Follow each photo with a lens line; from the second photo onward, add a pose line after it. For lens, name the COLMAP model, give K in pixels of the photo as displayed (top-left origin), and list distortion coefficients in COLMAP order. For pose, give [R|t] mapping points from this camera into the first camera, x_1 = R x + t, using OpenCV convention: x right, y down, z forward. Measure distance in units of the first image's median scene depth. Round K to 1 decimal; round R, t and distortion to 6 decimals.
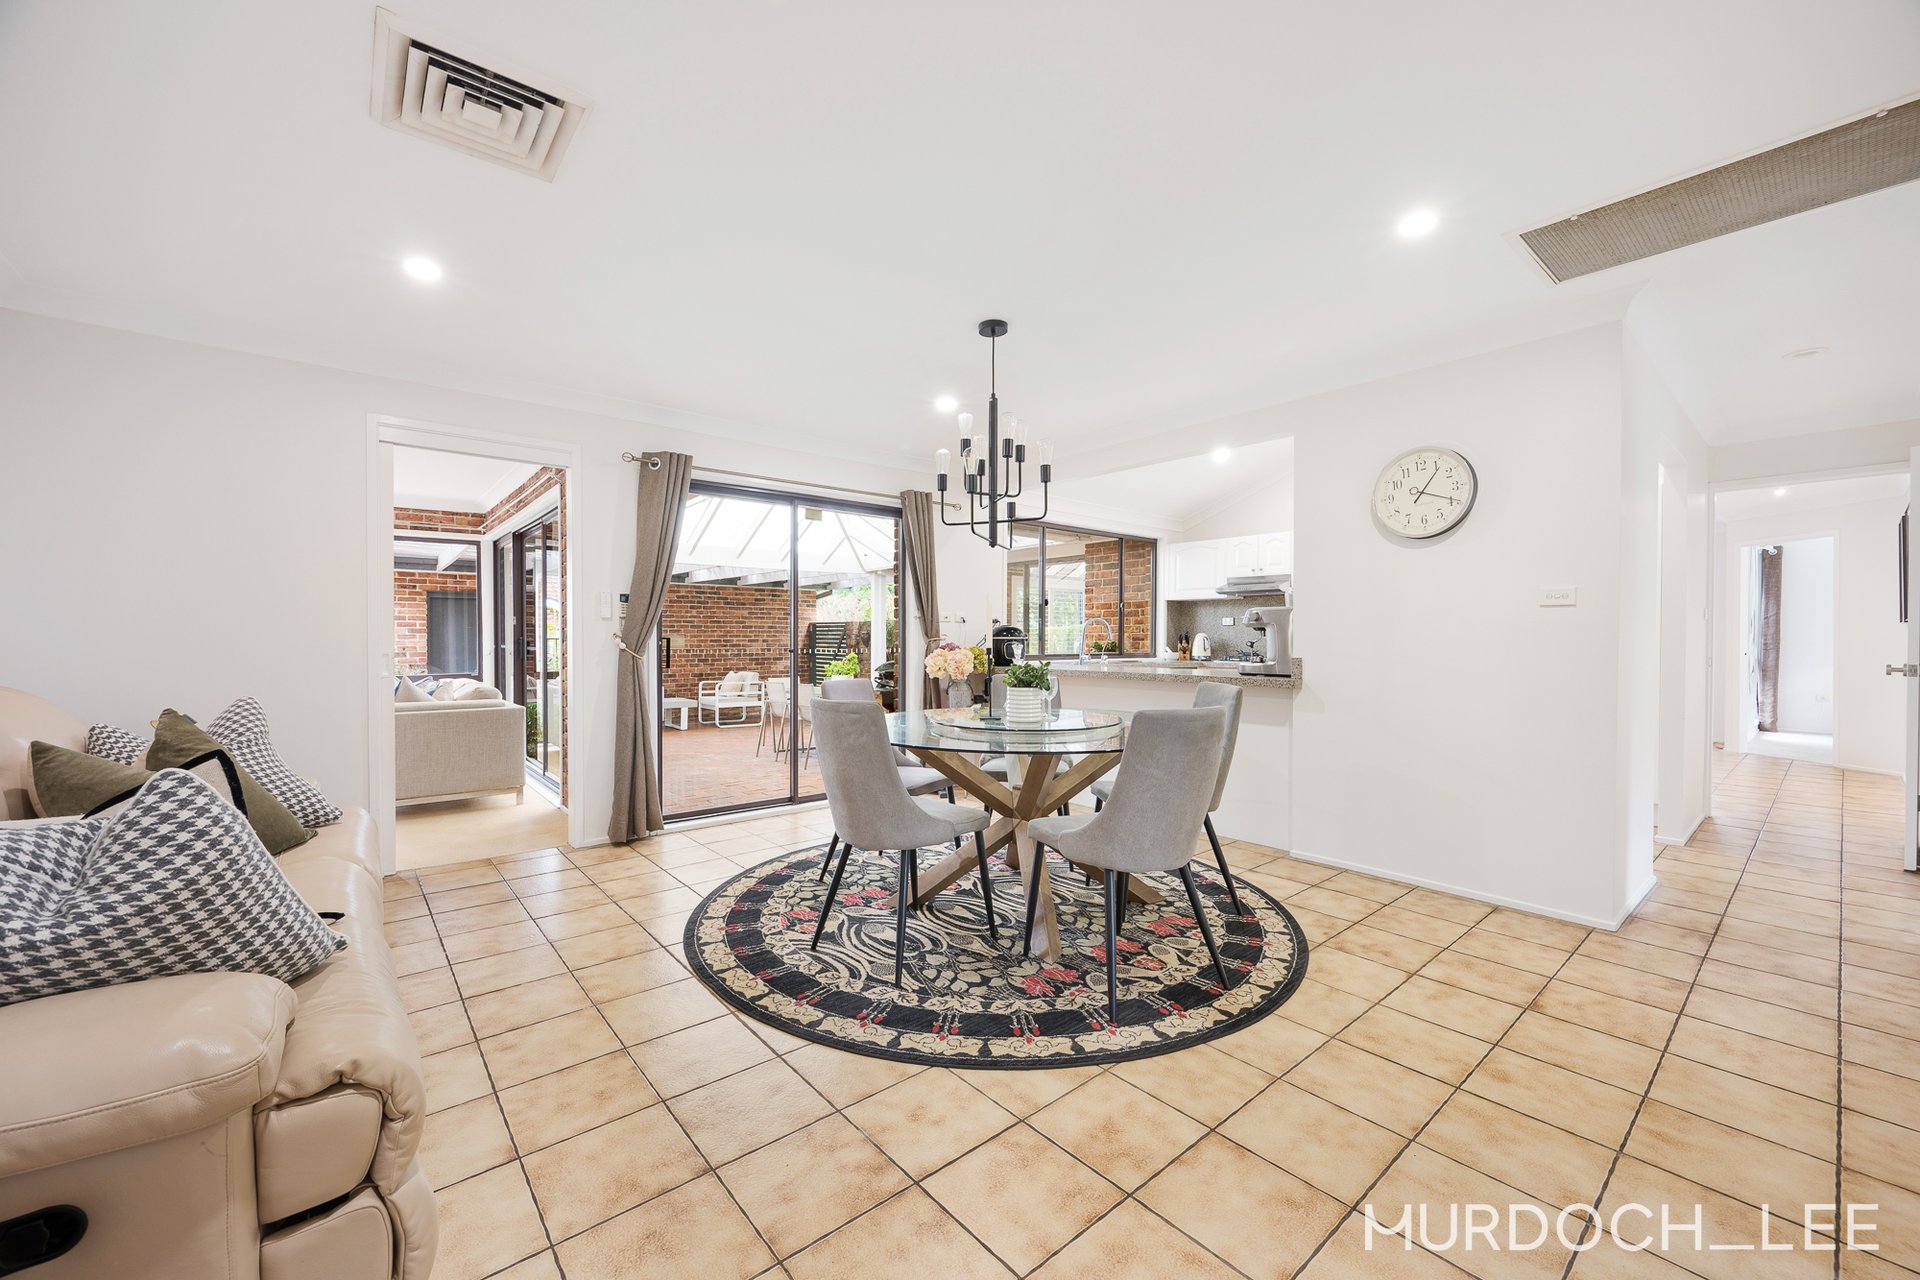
lens RADIAL K [[746.5, 0, 959.4], [0, 746.5, 646.3], [0, 0, 1]] dist [0.005996, -0.000602]
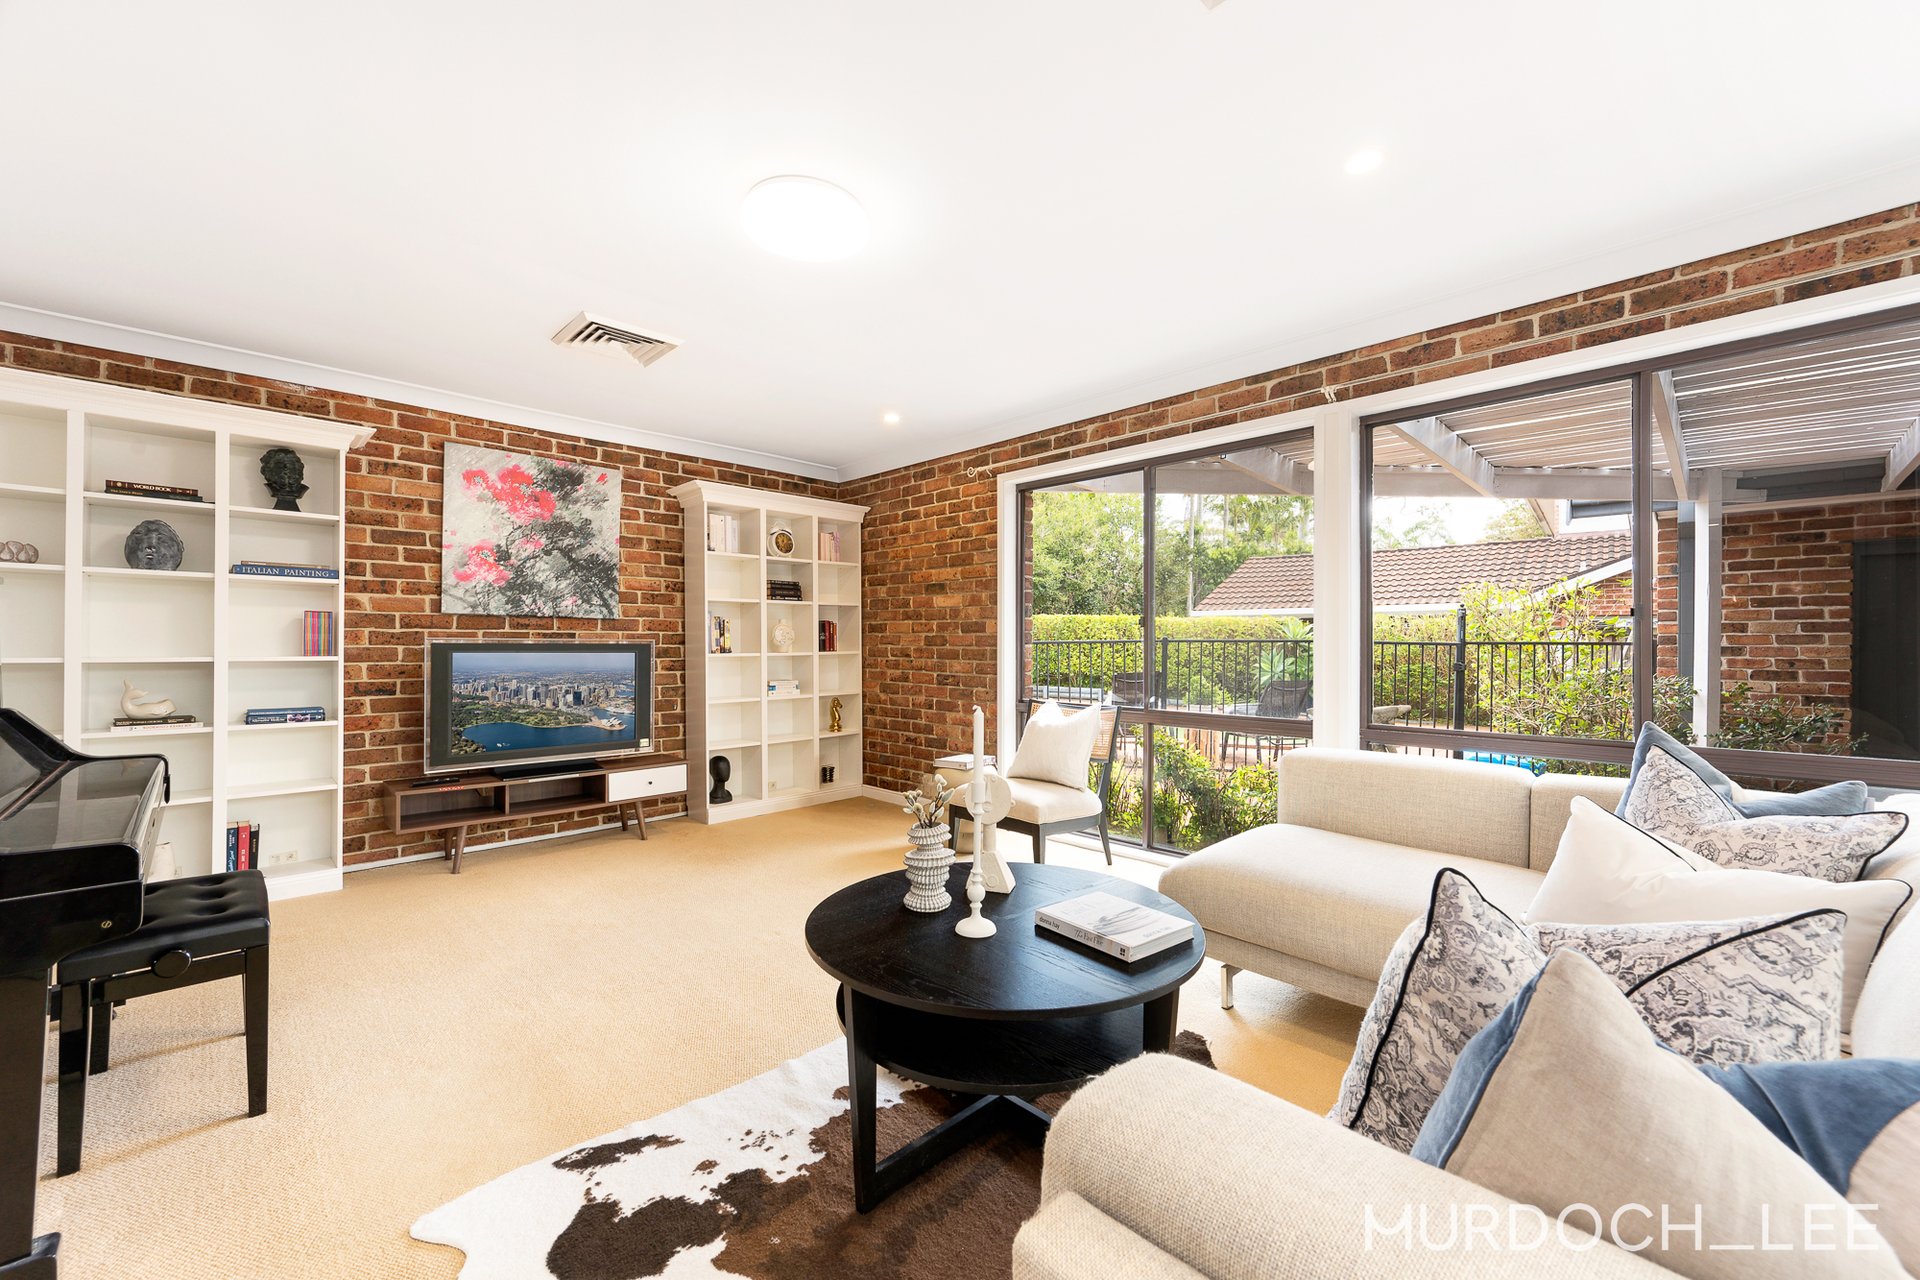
lens RADIAL K [[746.5, 0, 948.9], [0, 746.5, 644.3], [0, 0, 1]] dist [0.005996, -0.000602]
pose [[0.070095, 0.010642, -0.997484, -0.296385], [-0.018333, 0.999788, 0.009378, -0.003946], [0.997372, 0.017630, 0.070275, 0.424023]]
